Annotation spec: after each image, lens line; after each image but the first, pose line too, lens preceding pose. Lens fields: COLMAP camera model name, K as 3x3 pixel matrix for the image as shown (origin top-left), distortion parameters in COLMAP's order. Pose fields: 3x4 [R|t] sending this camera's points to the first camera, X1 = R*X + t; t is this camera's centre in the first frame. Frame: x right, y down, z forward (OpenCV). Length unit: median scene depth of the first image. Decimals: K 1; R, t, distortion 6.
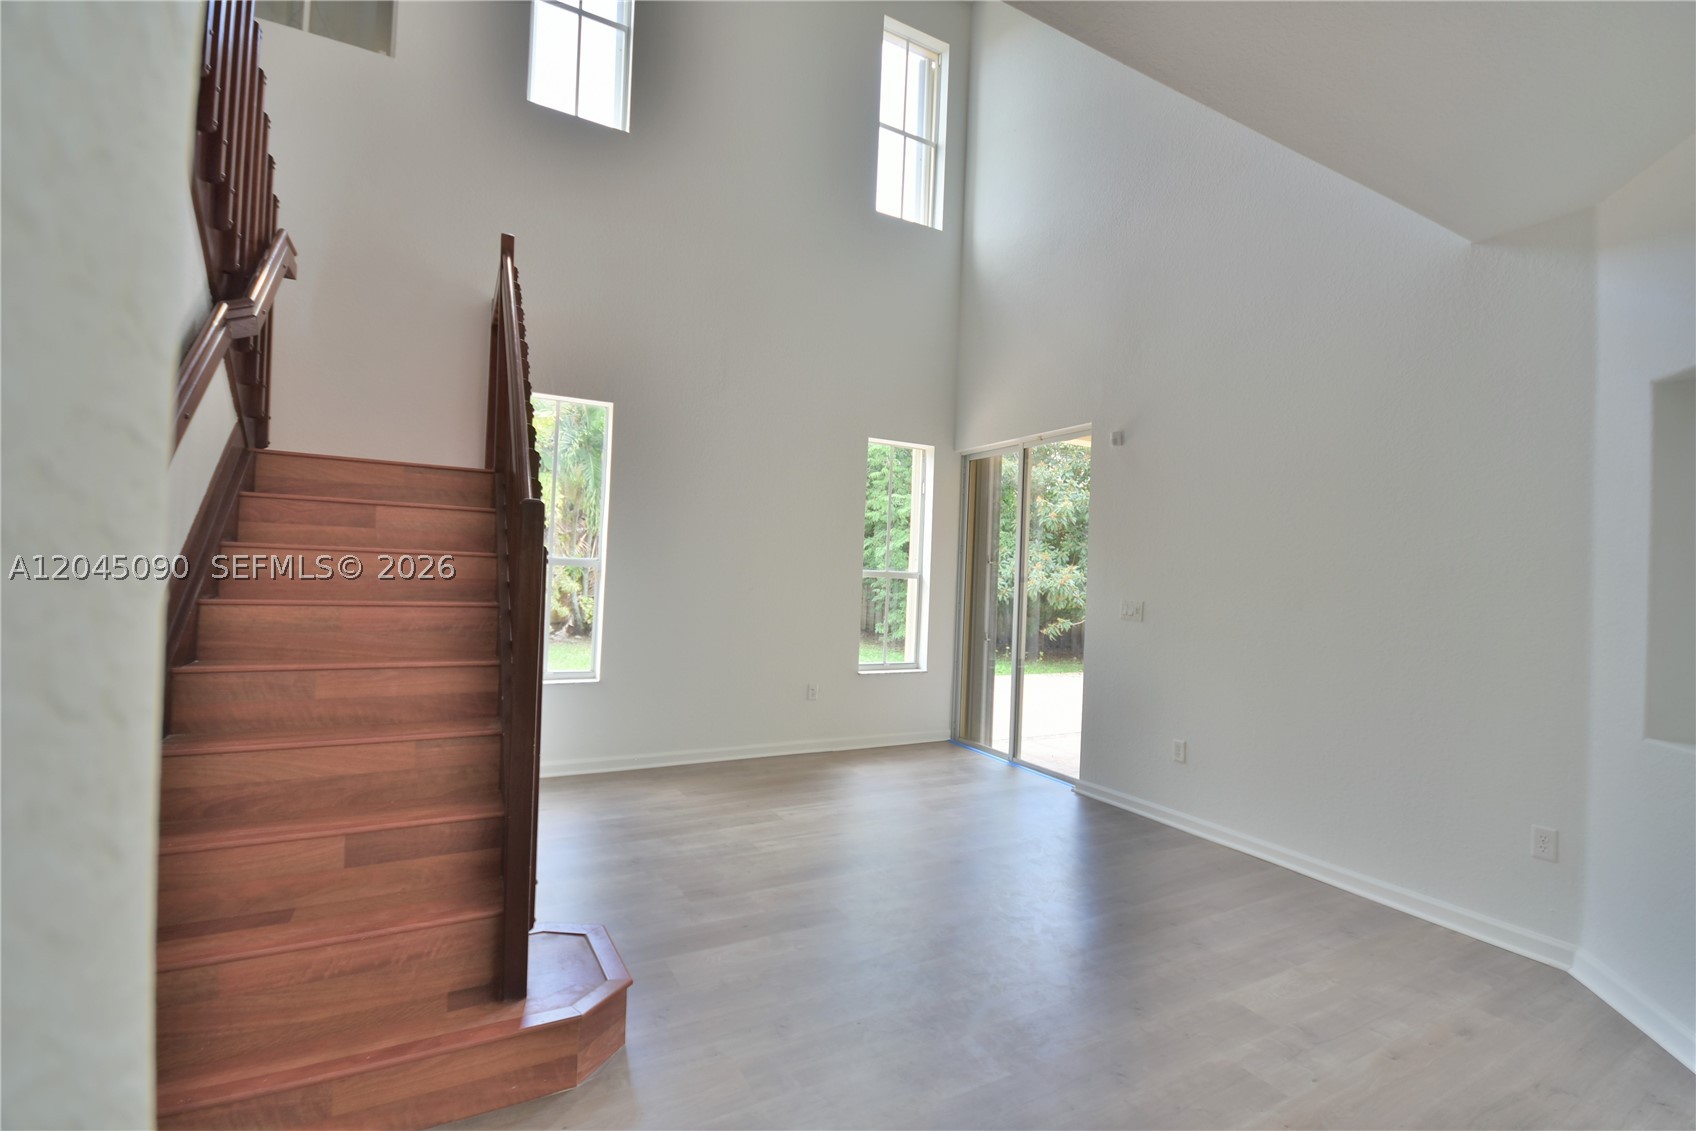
lens RADIAL K [[756.3, 0, 857.0], [0, 756.3, 571.0], [0, 0, 1]] dist [-0.002287, -0.004811]
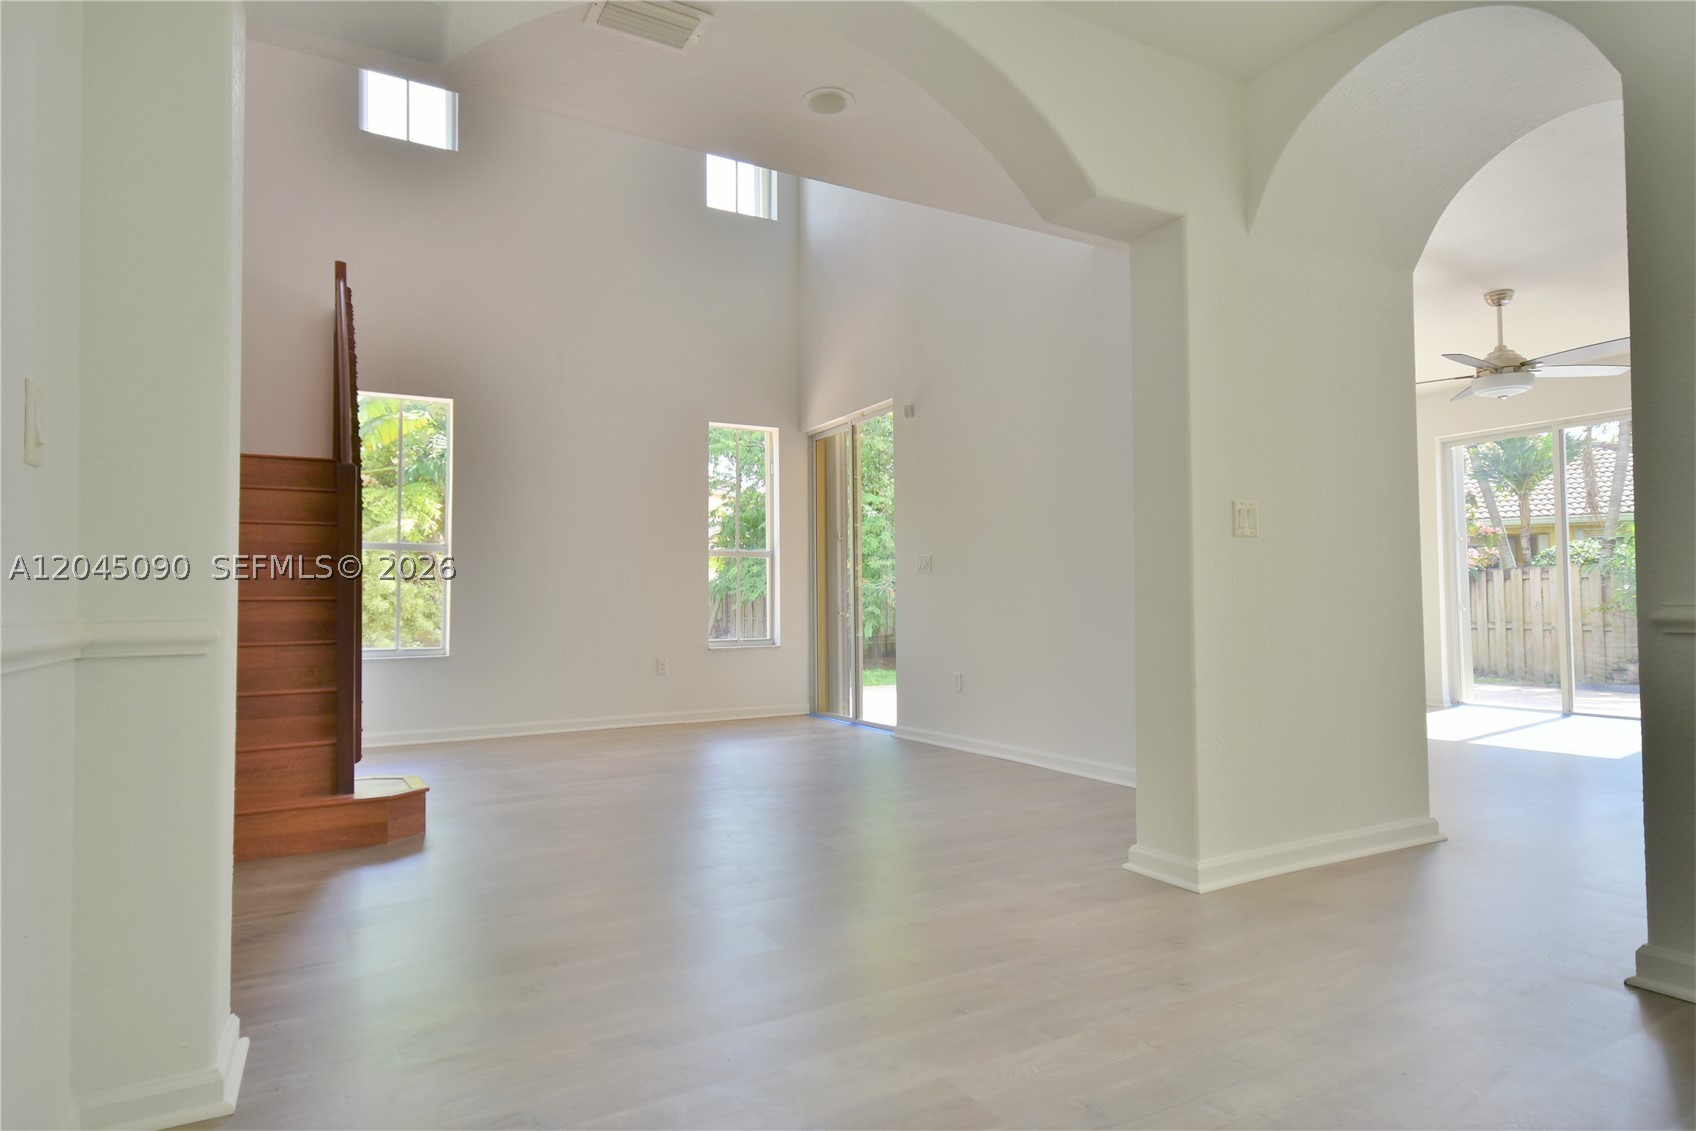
lens RADIAL K [[931.5, 0, 839.4], [0, 931.5, 565.9], [0, 0, 1]] dist [0.019217, 0.004720]
pose [[0.998760, -0.046959, 0.016528, 0.218085], [0.047425, 0.998453, -0.029040, 0.090476], [-0.015139, 0.029788, 0.999442, -0.376850]]
